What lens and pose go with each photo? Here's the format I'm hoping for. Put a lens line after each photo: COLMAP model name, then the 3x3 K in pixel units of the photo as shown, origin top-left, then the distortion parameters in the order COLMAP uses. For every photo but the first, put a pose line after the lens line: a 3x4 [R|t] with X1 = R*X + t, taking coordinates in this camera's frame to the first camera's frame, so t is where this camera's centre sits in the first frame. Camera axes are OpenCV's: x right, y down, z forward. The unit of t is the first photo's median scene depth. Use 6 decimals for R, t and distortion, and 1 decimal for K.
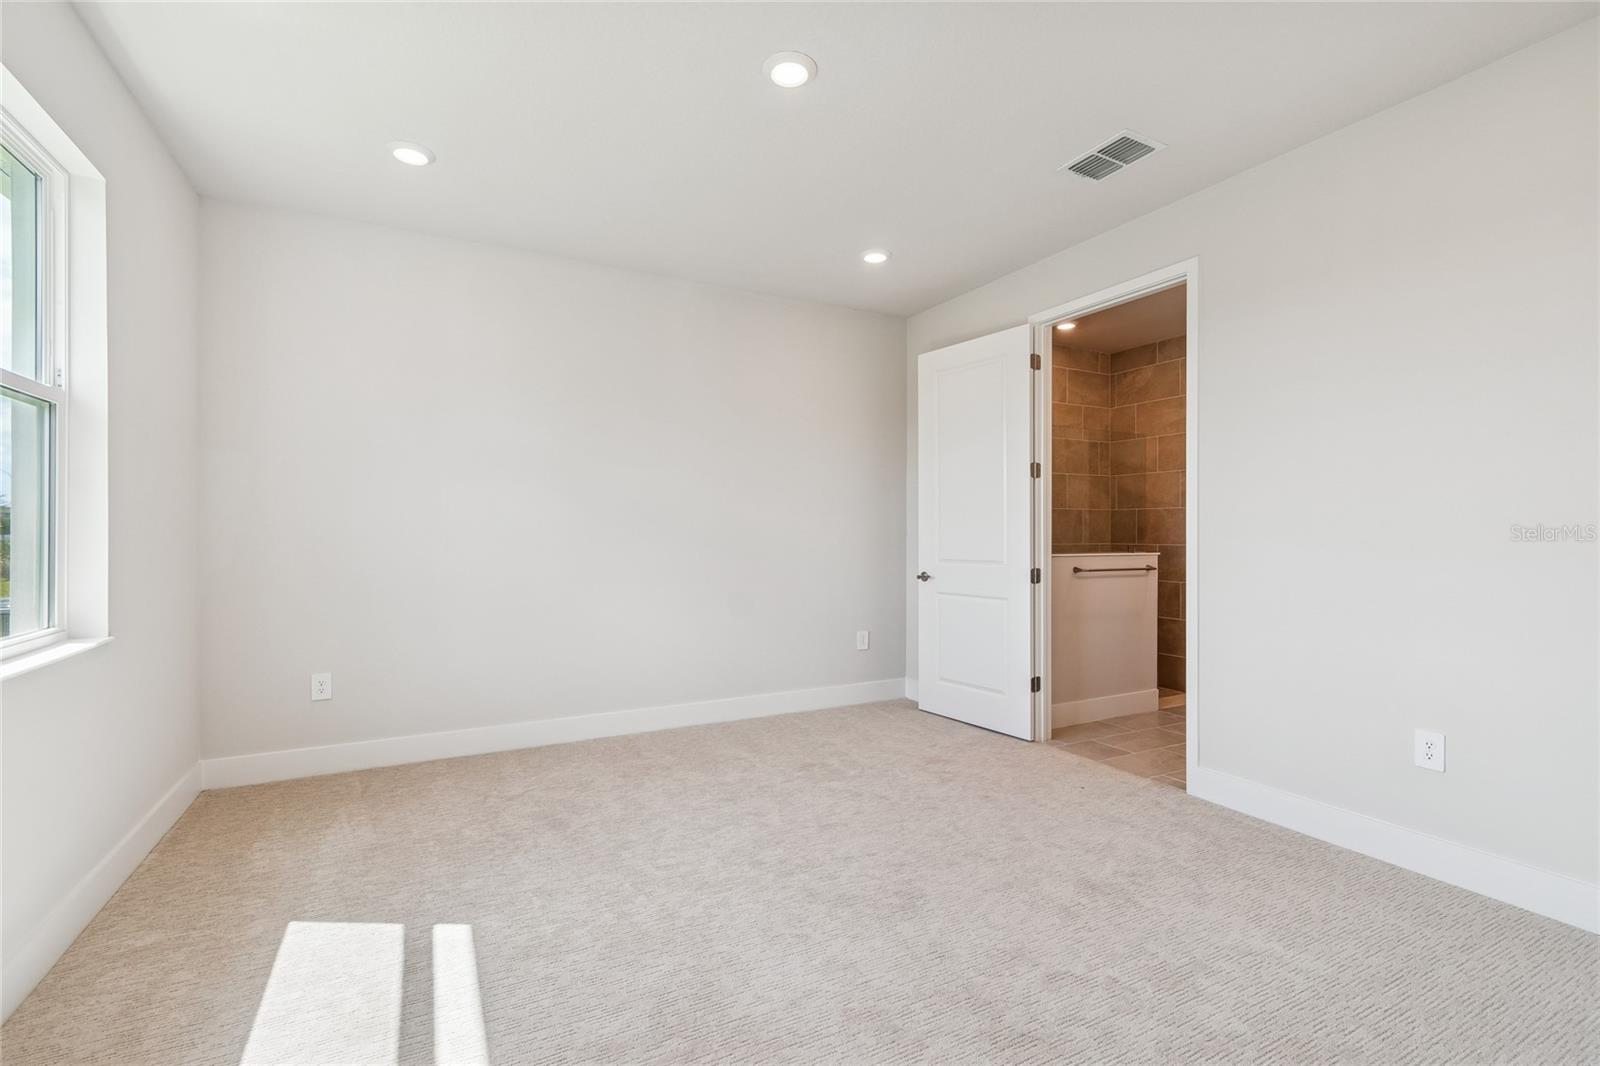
lens RADIAL K [[713.9, 0, 790.2], [0, 713.9, 532.0], [0, 0, 1]] dist [-0.000233, -0.001206]
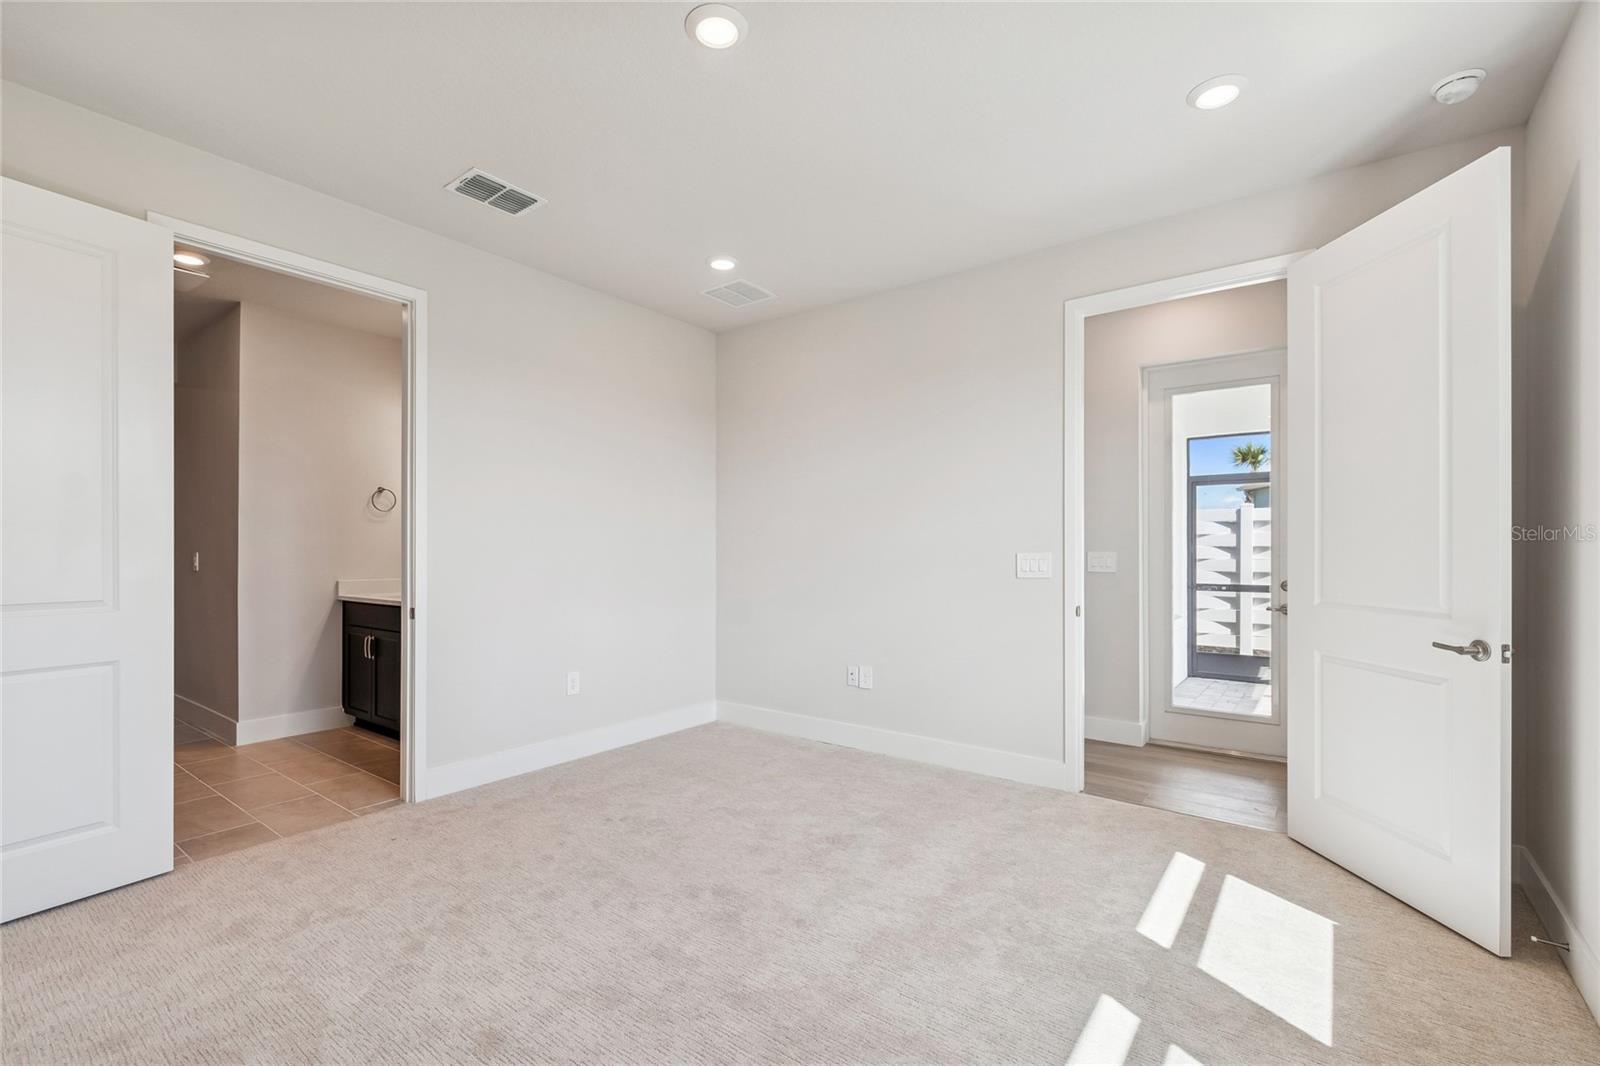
lens RADIAL K [[713.9, 0, 798.7], [0, 713.9, 538.1], [0, 0, 1]] dist [-0.000233, -0.001206]
pose [[-0.439836, 0.013151, 0.897982, -0.608126], [-0.000743, 0.999887, -0.015007, -0.001209], [-0.898078, -0.007268, -0.439777, 0.937852]]
